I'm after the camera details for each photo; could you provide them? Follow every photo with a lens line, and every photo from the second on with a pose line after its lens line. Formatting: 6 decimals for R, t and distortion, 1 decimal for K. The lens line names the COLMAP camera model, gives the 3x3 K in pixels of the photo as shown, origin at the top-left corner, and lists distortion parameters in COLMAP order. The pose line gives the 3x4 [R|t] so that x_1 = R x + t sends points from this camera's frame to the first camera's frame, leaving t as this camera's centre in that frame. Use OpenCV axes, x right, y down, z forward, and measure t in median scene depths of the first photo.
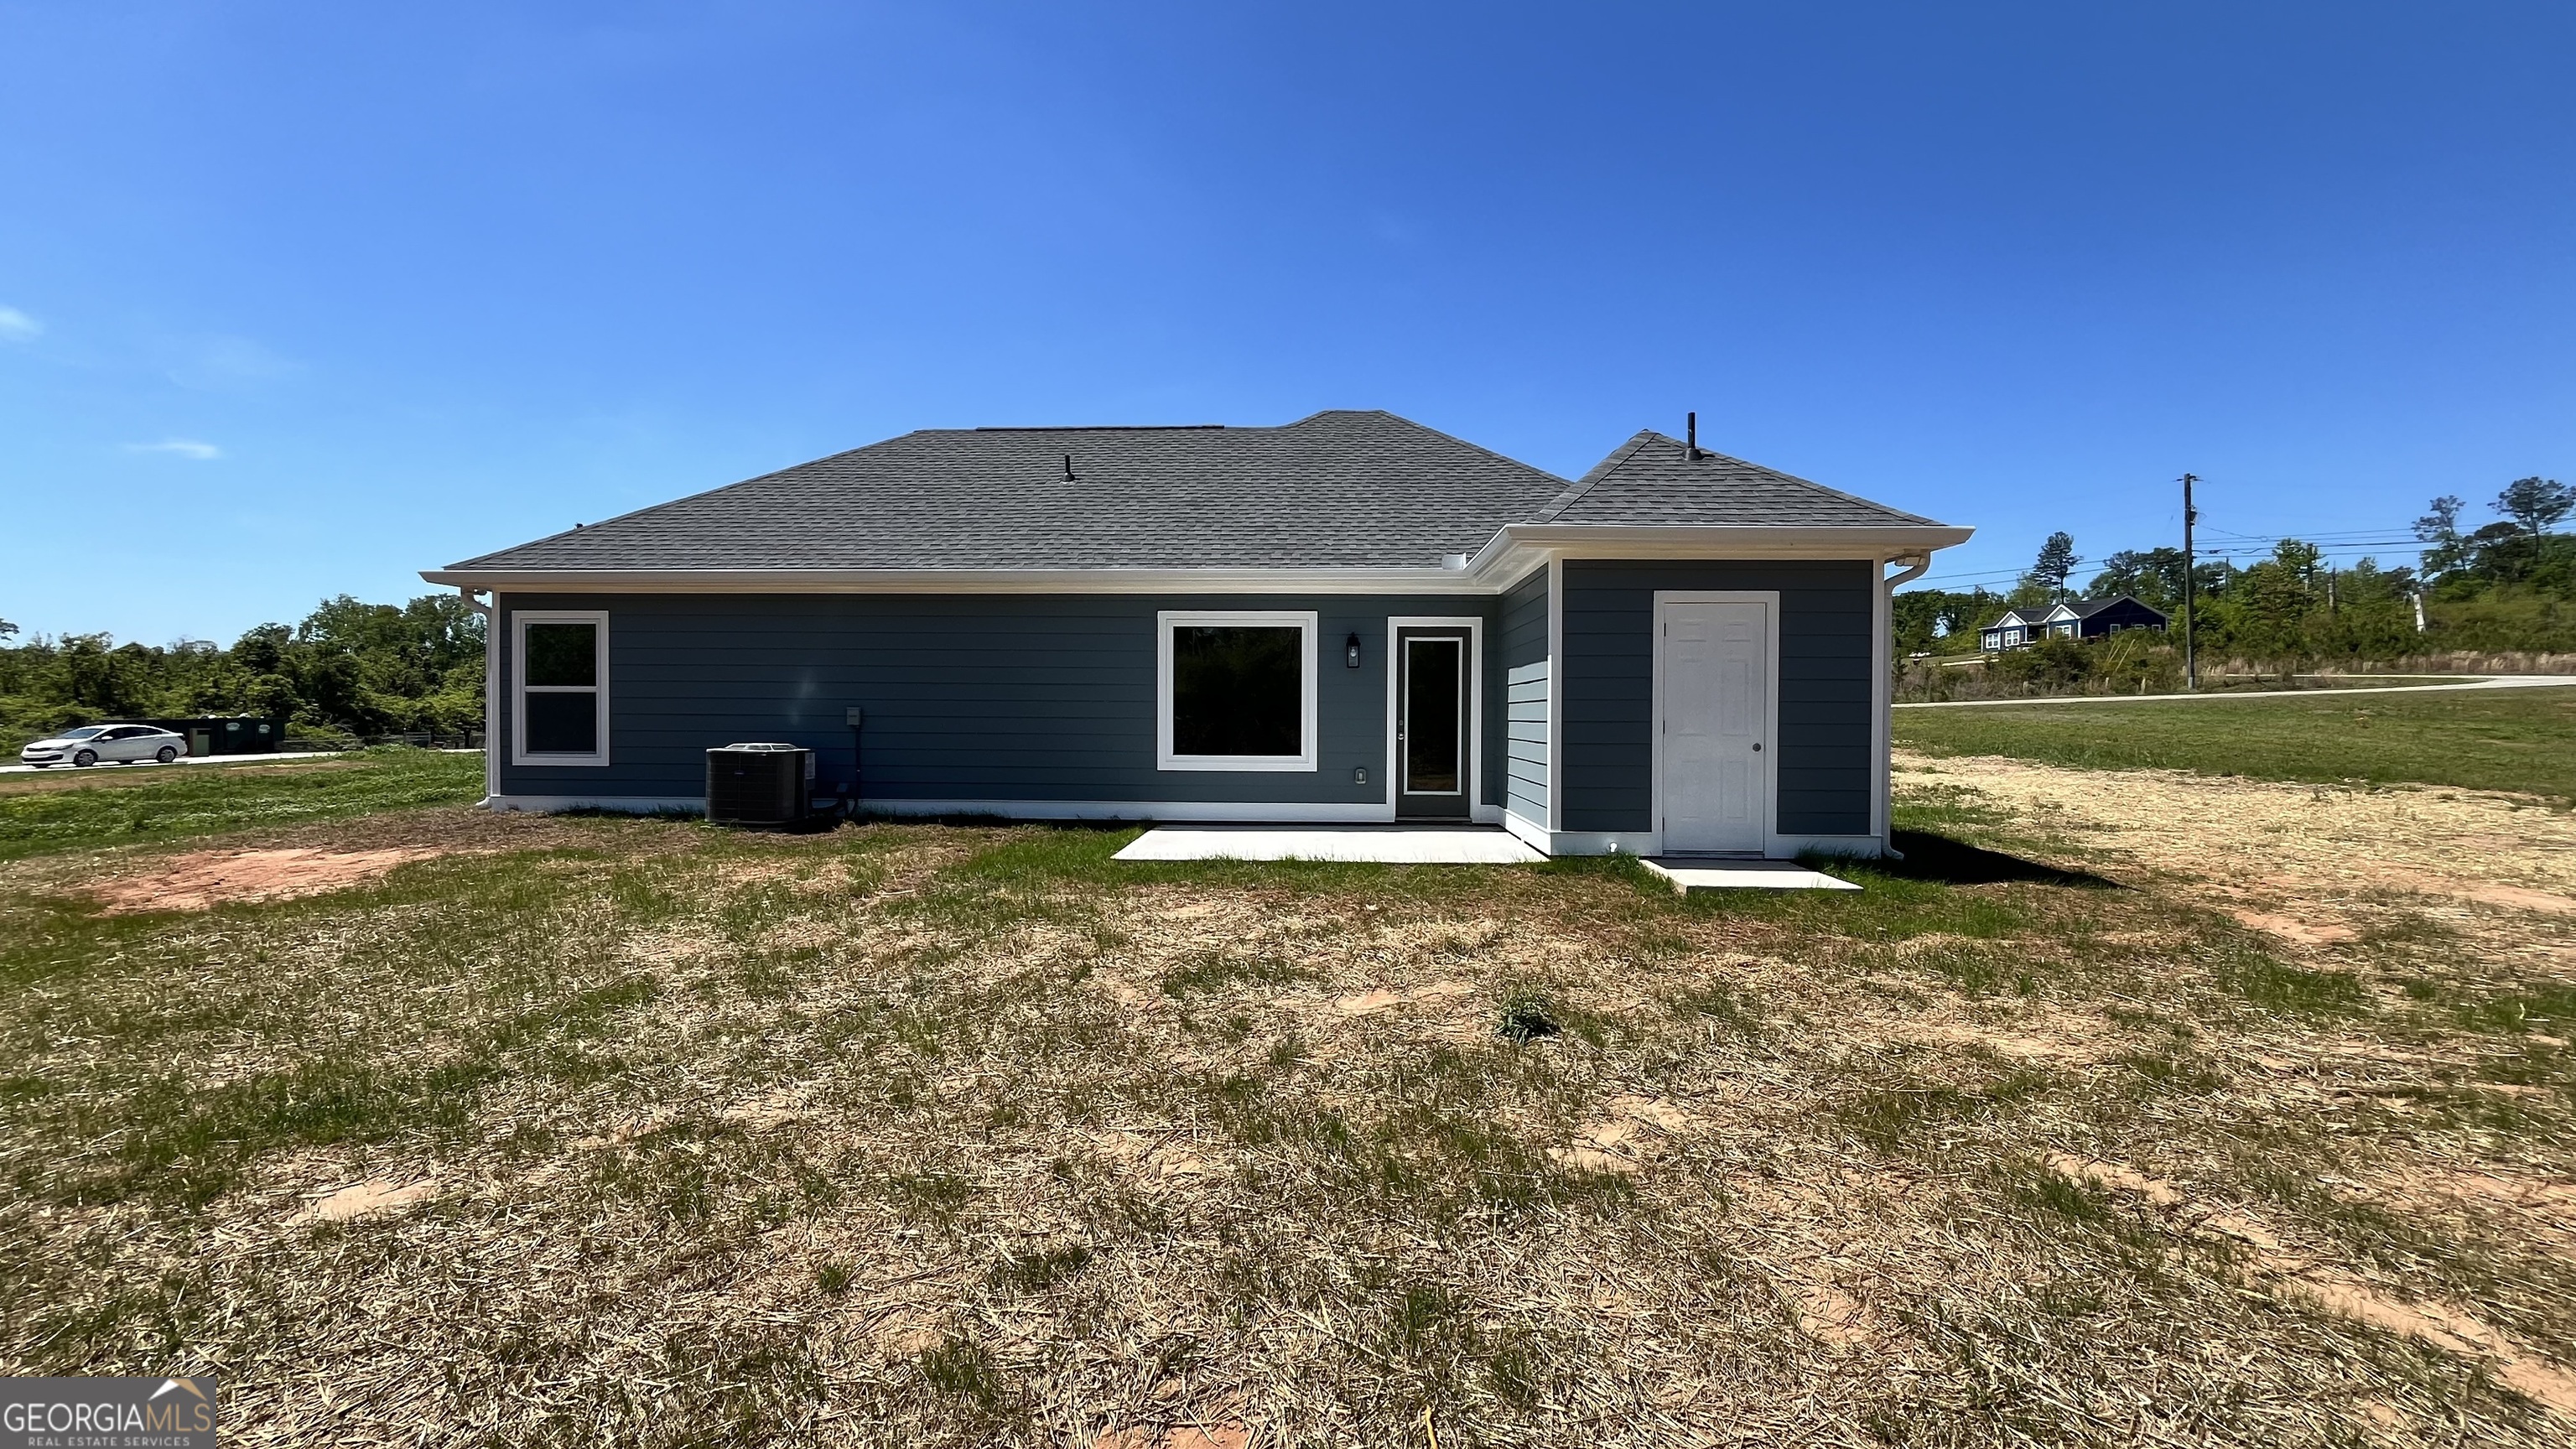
lens RADIAL K [[1039.7, 0, 1280.7], [0, 1039.7, 729.5], [0, 0, 1]] dist [-0.002432, -0.001257]
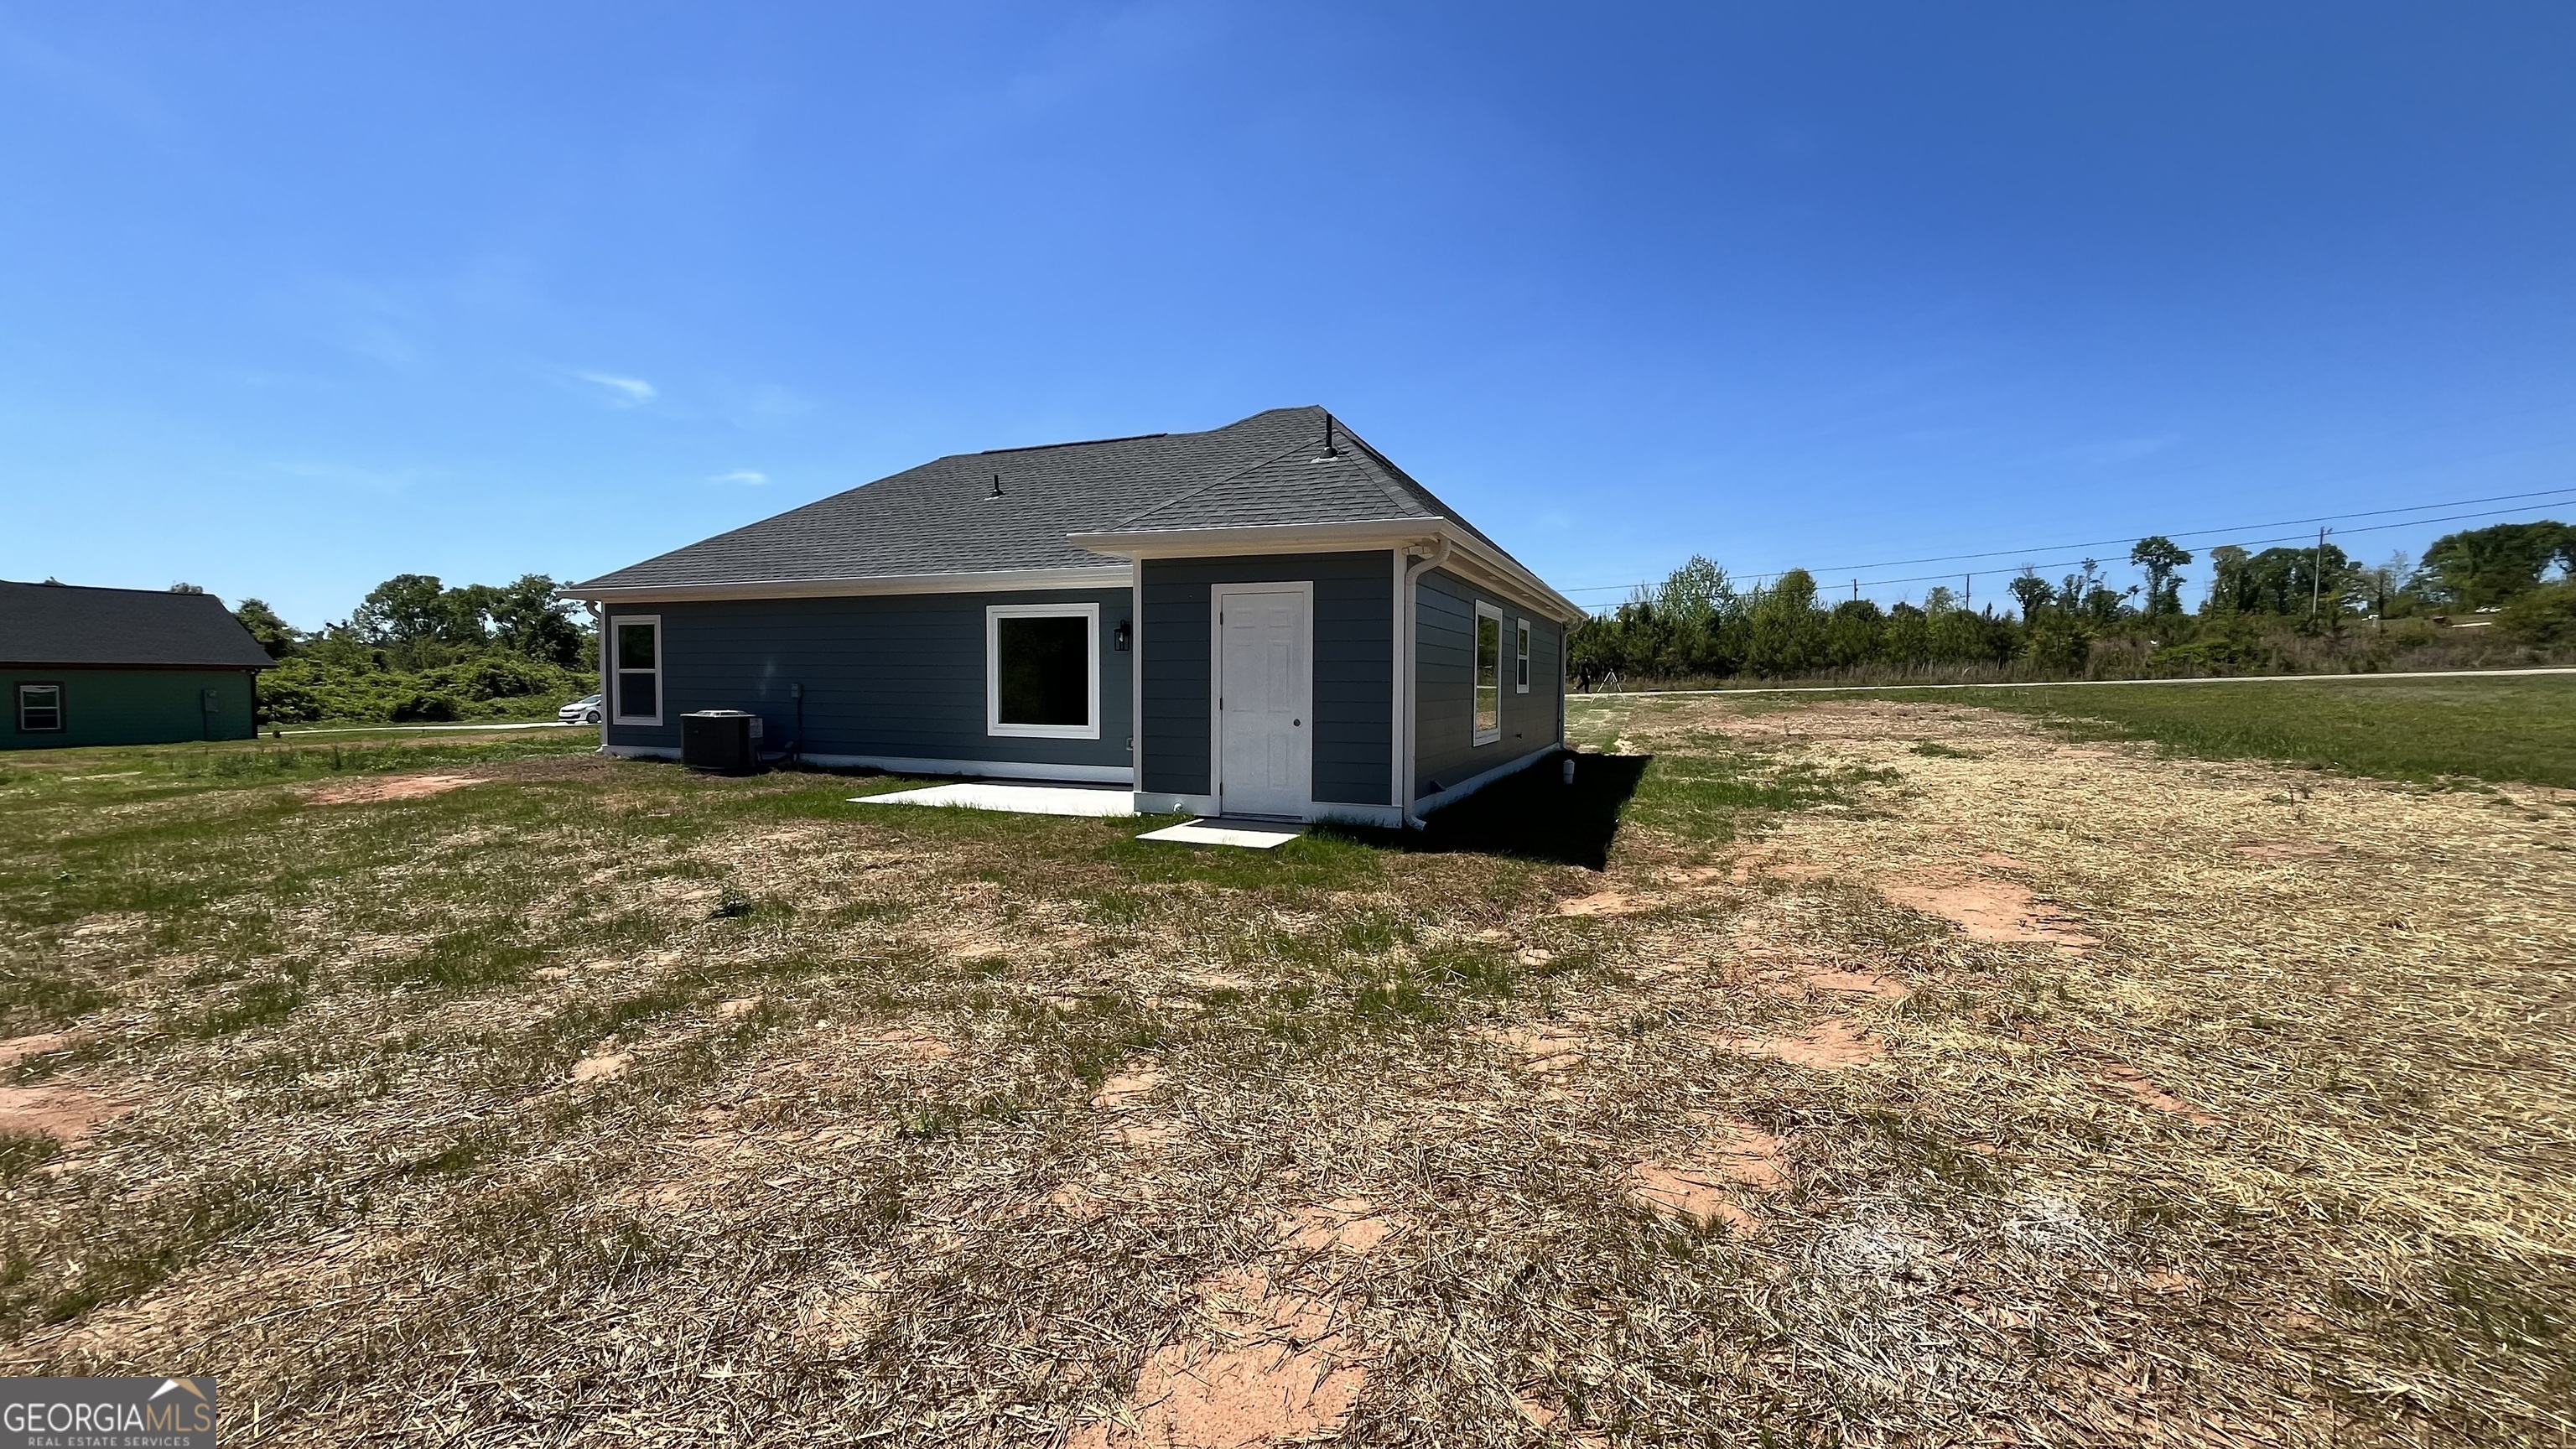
lens RADIAL K [[1039.7, 0, 1273.9], [0, 1039.7, 713.4], [0, 0, 1]] dist [-0.002432, -0.001257]
pose [[0.943167, 0.010416, -0.332157, 0.606166], [-0.006584, 0.999898, 0.012660, -0.004800], [0.332255, -0.009753, 0.943139, -0.043431]]
